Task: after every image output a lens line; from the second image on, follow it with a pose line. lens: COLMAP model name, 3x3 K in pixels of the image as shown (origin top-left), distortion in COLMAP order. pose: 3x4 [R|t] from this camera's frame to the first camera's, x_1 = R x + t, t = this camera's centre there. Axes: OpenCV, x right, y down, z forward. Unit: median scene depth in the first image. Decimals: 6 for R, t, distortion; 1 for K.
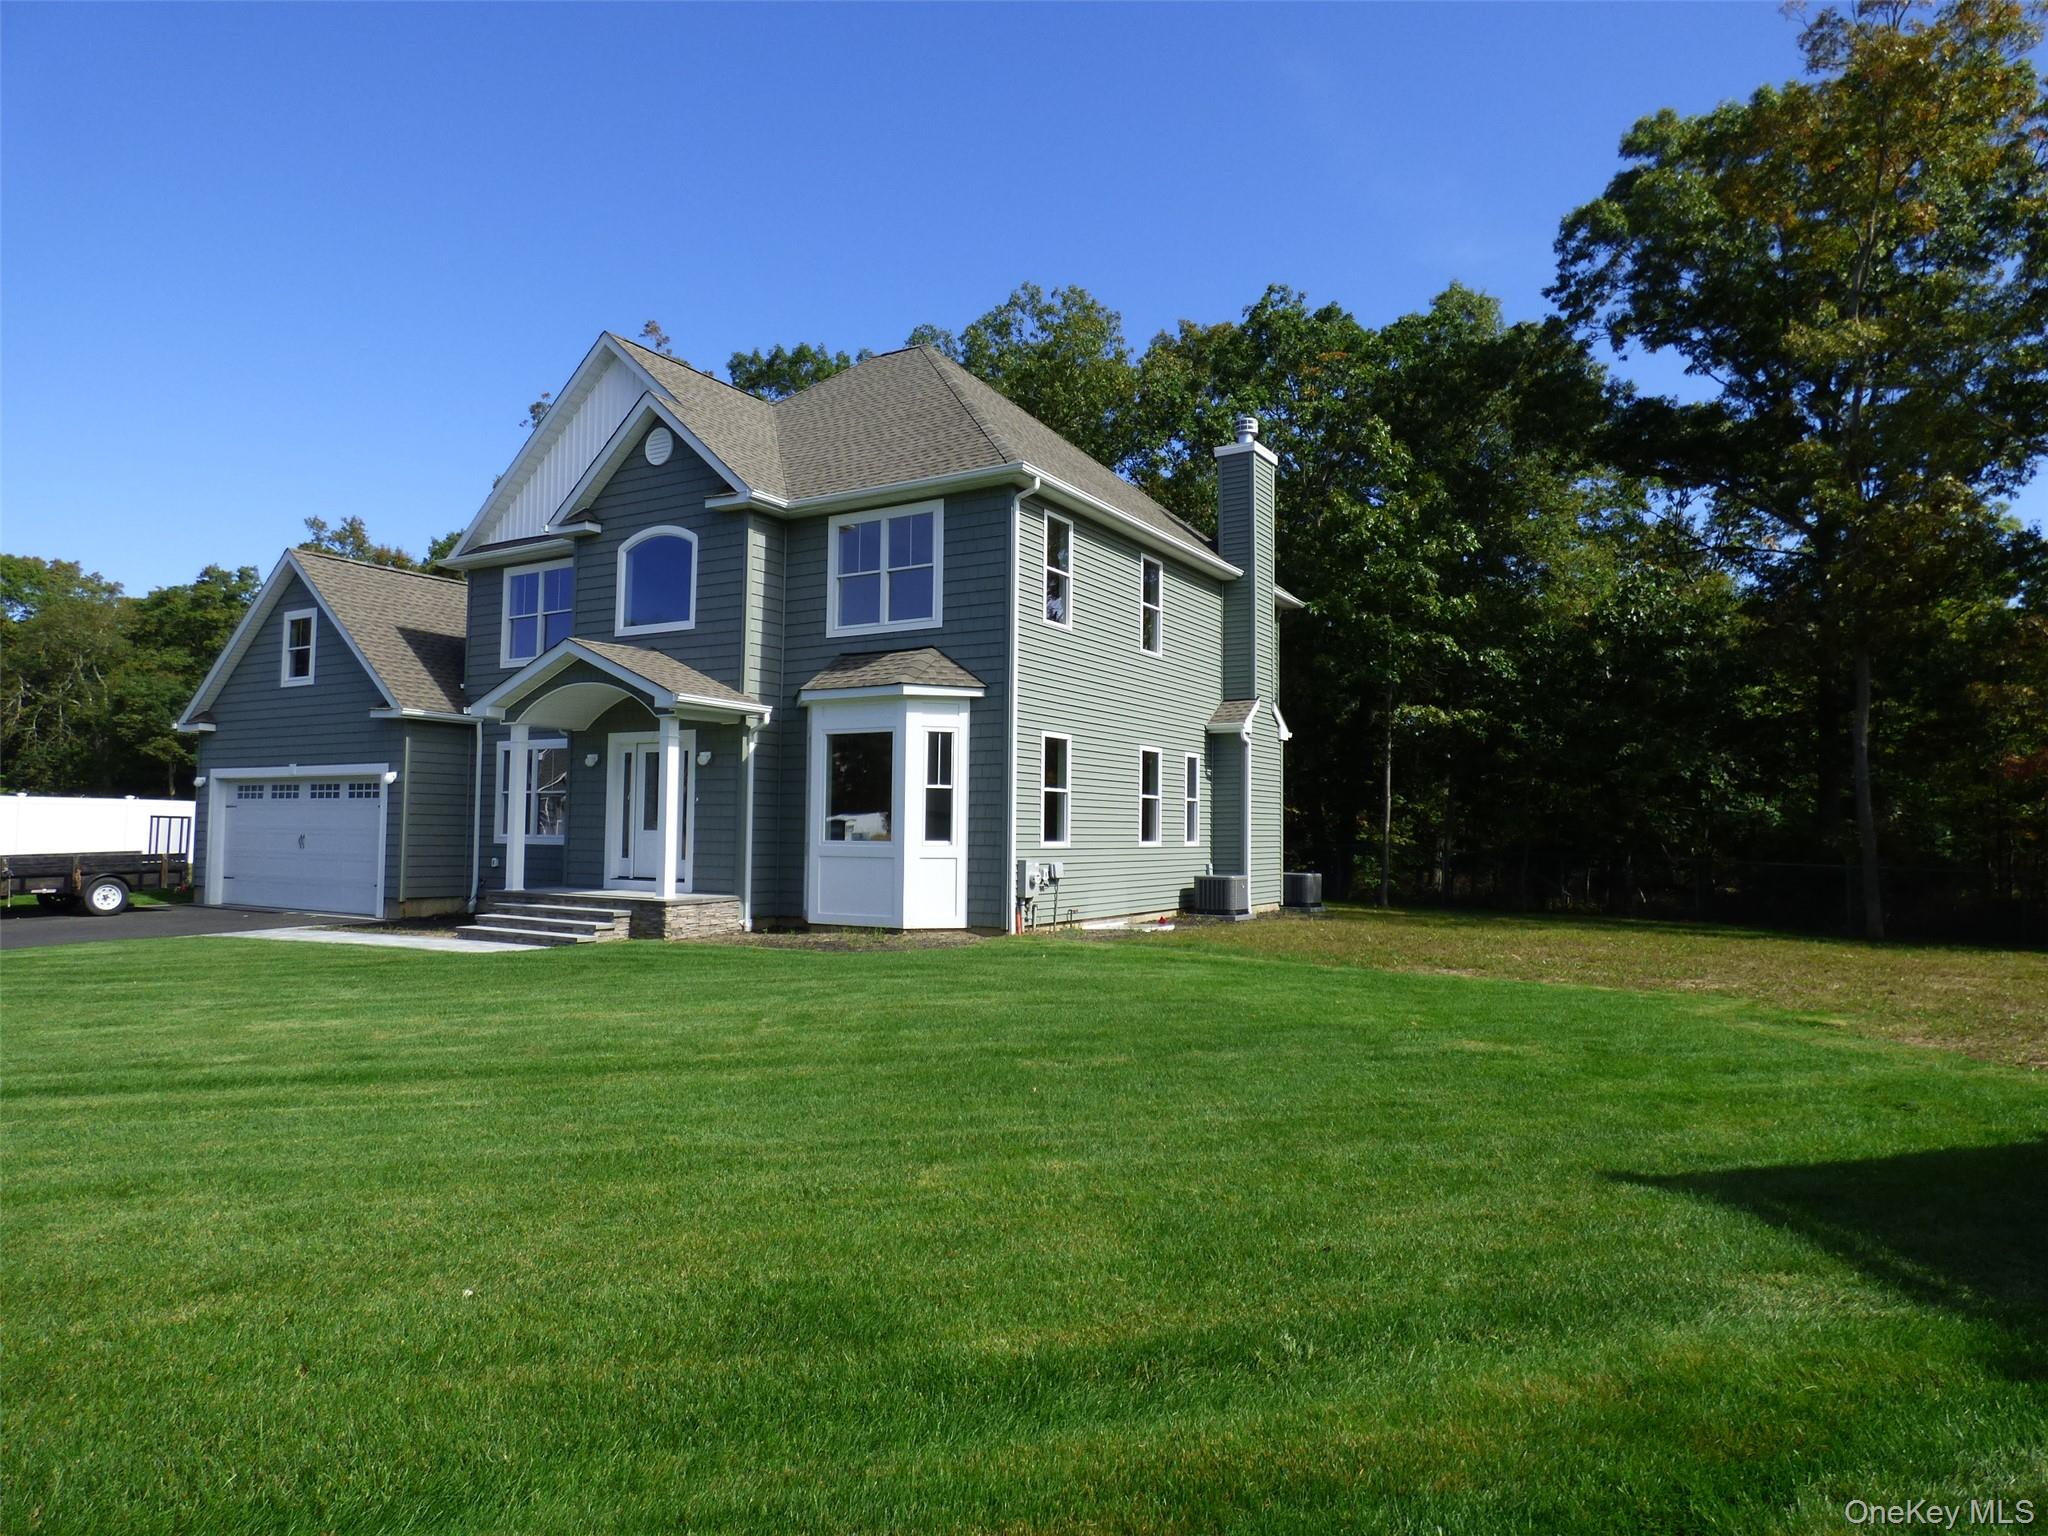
lens RADIAL K [[1263.0, 0, 1023.6], [0, 1263.0, 763.4], [0, 0, 1]] dist [-0.009864, 0.002292]
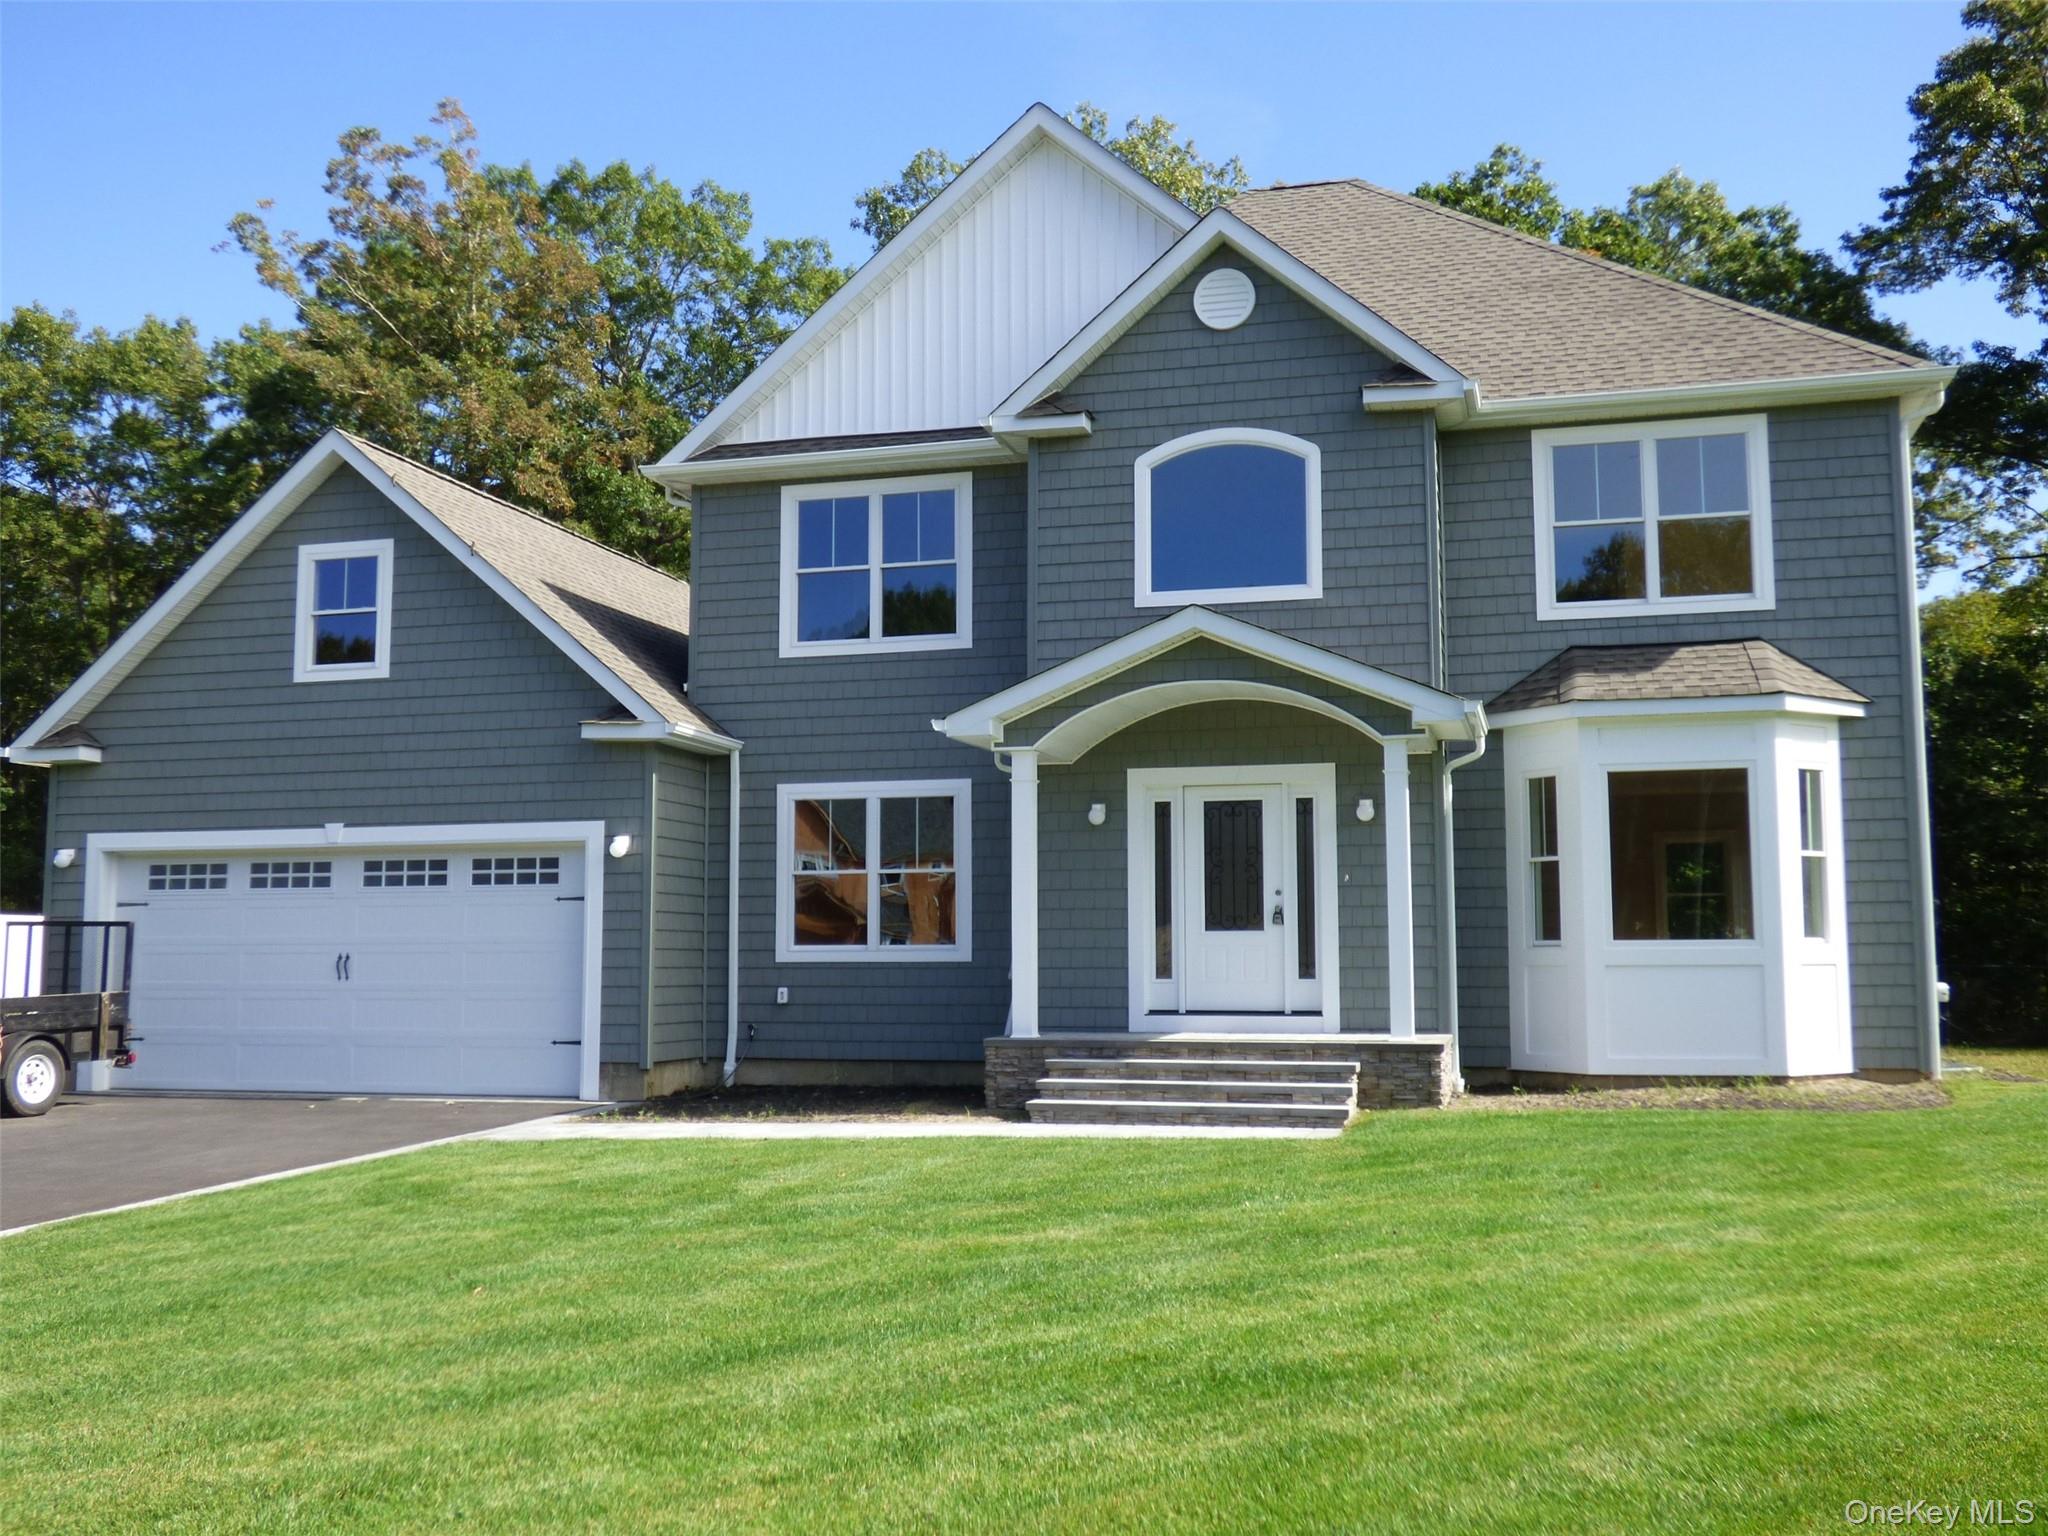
lens RADIAL K [[1888.9, 0, 1024.4], [0, 1888.9, 771.2], [0, 0, 1]] dist [-0.013832, 0.000000]
pose [[0.959856, 0.010672, 0.280291, -0.626690], [0.000321, 0.999234, -0.039144, 0.011841], [-0.280494, 0.037663, 0.959117, 0.160634]]
